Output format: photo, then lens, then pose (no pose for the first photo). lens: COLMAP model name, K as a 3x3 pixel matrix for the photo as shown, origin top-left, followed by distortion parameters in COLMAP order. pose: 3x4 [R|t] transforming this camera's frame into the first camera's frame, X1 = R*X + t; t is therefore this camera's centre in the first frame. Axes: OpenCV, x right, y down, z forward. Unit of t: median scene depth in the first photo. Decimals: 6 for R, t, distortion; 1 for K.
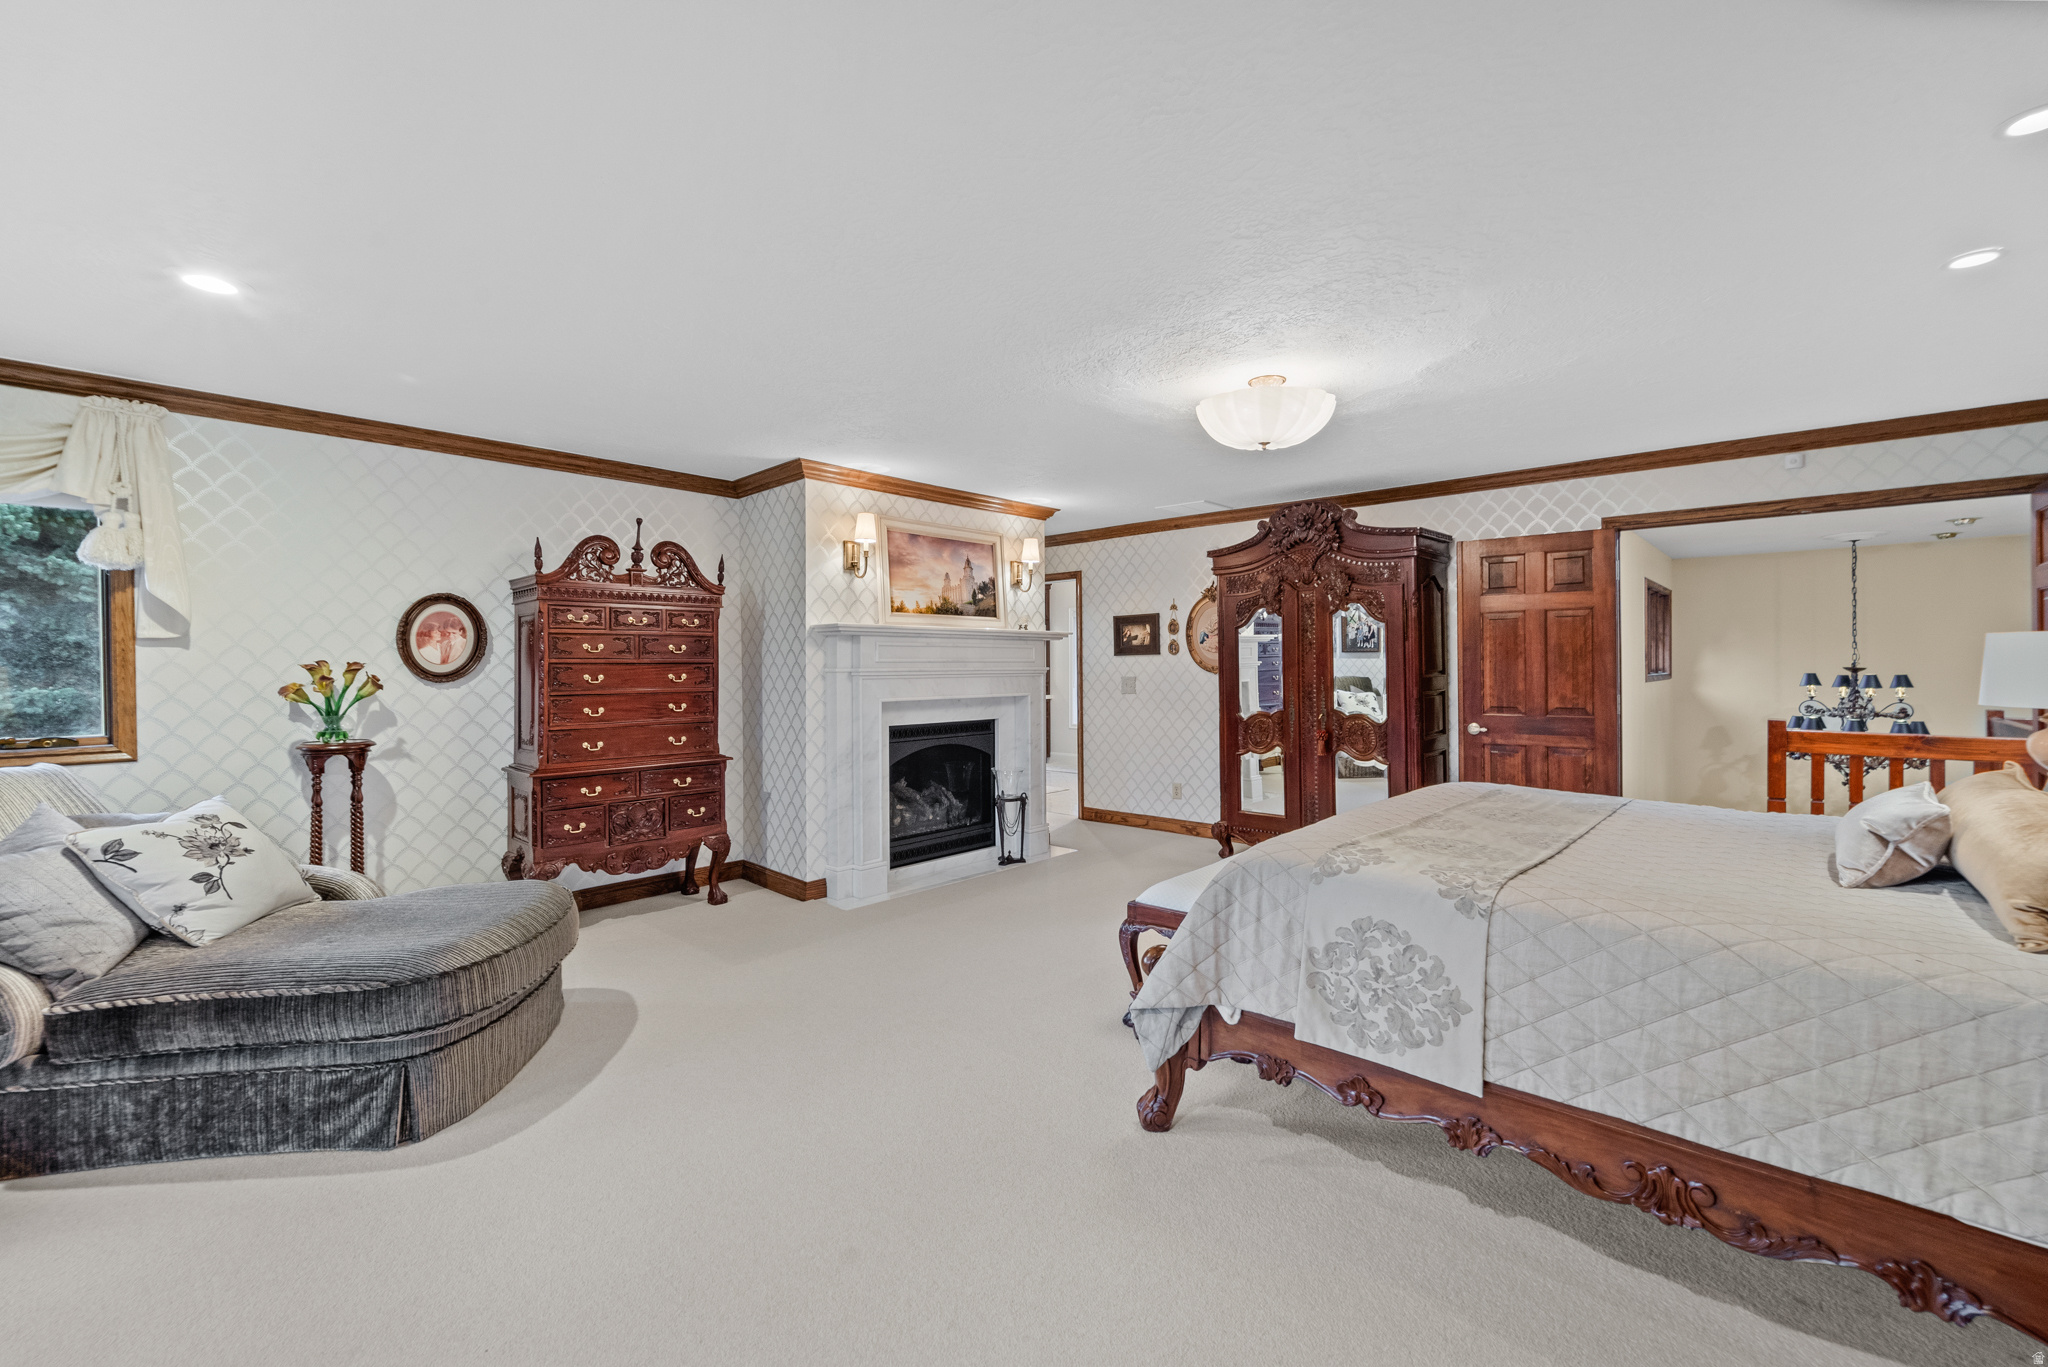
lens RADIAL K [[860.0, 0, 1023.8], [0, 860.0, 674.3], [0, 0, 1]] dist [0.000721, 0.000122]
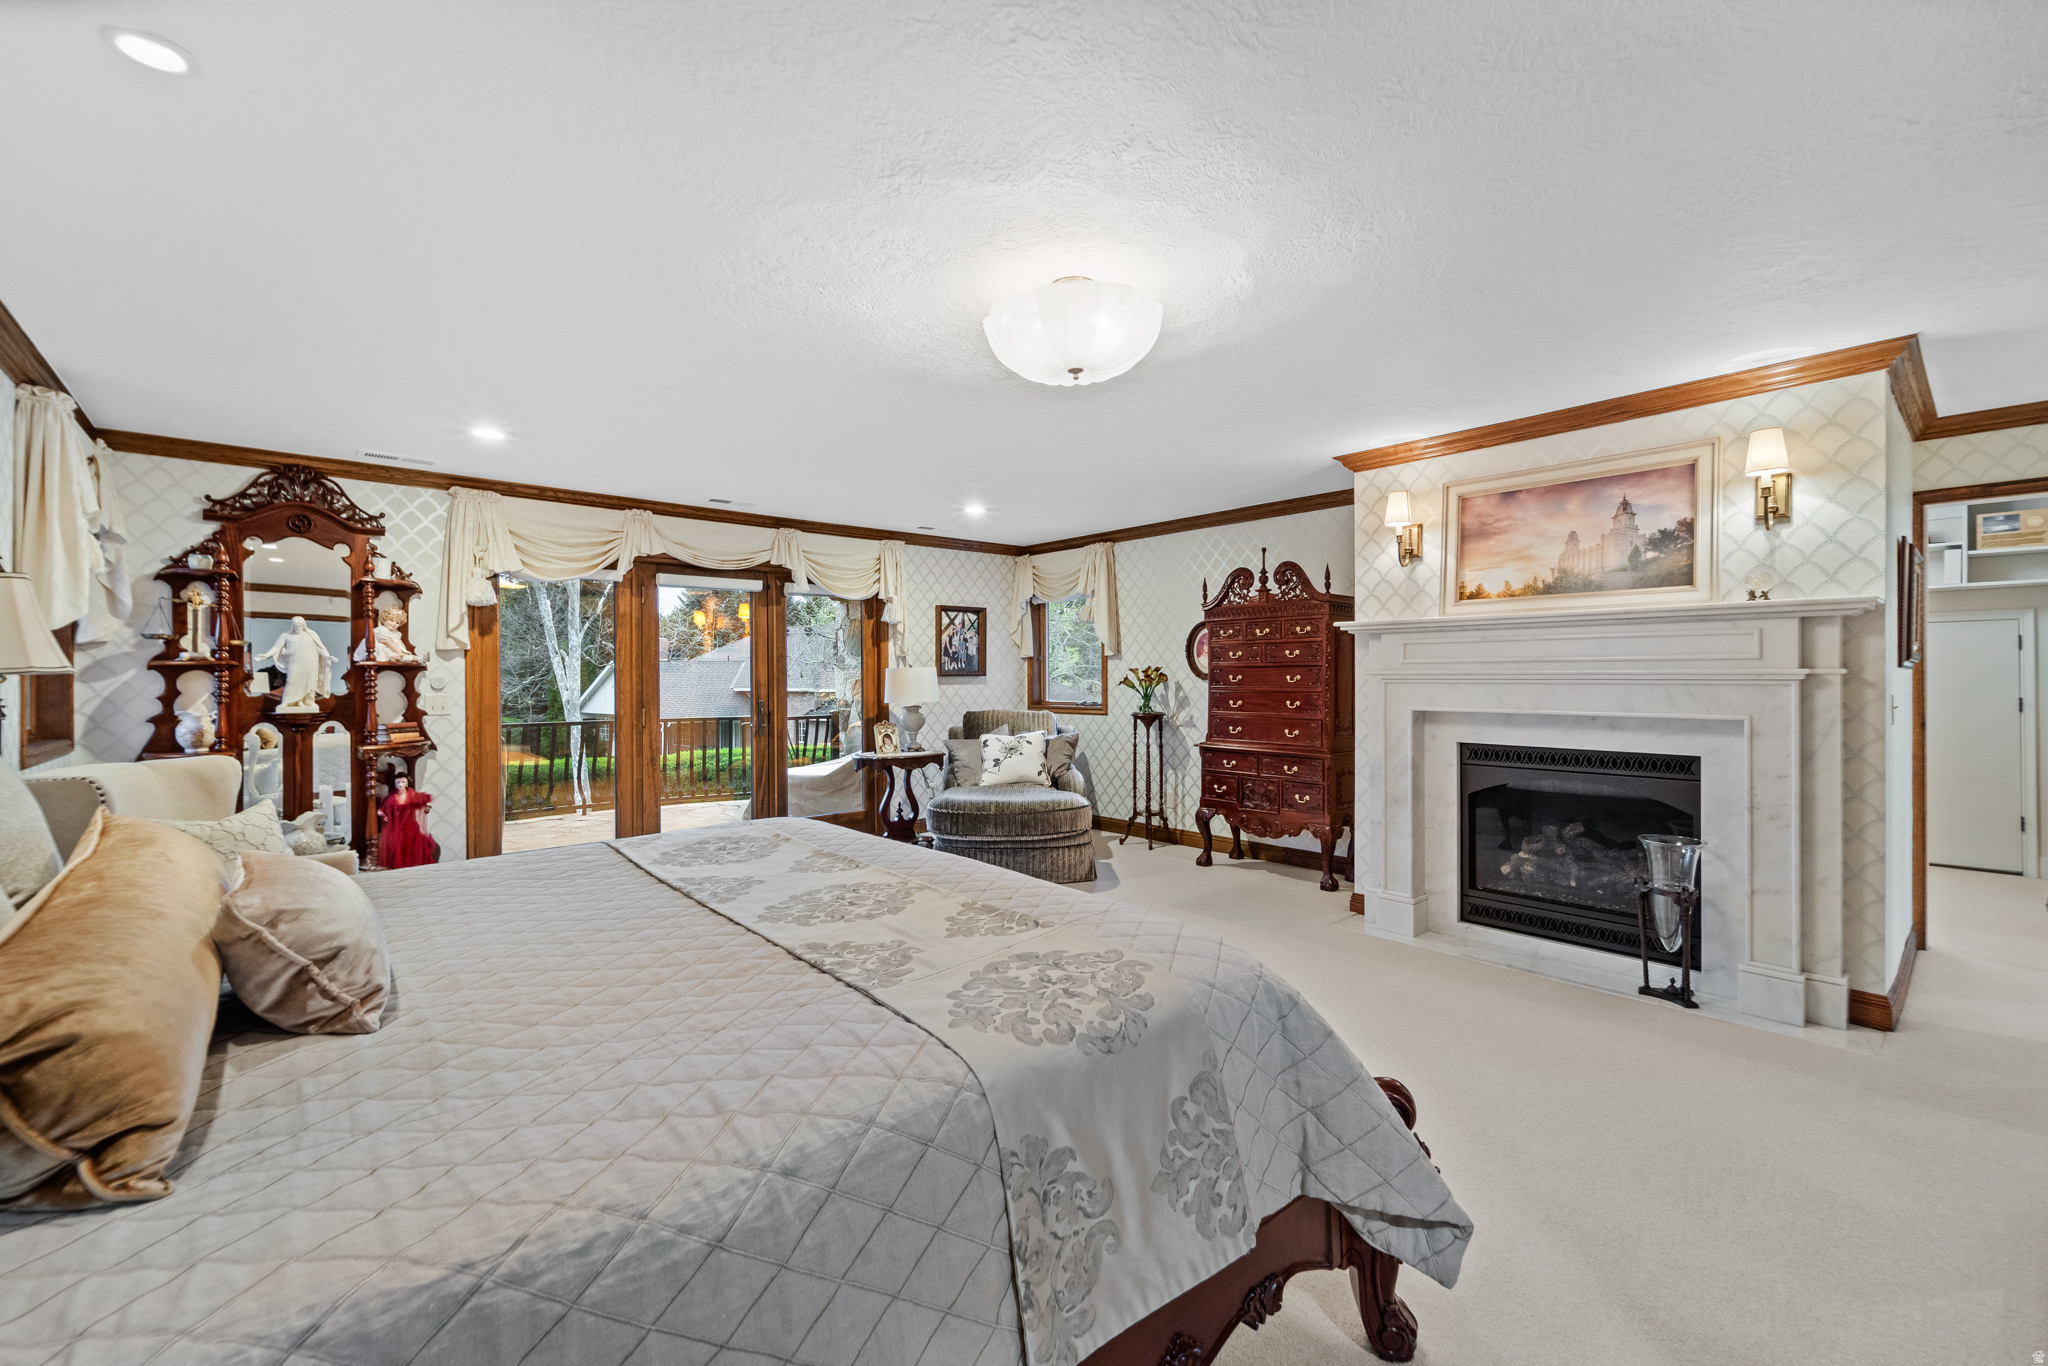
lens RADIAL K [[860.0, 0, 1022.8], [0, 860.0, 679.4], [0, 0, 1]] dist [0.000721, 0.000122]
pose [[-0.118951, 0.011056, -0.992839, 0.684736], [-0.006425, 0.999908, 0.011905, -0.005625], [0.992879, 0.007796, -0.118869, 0.684568]]
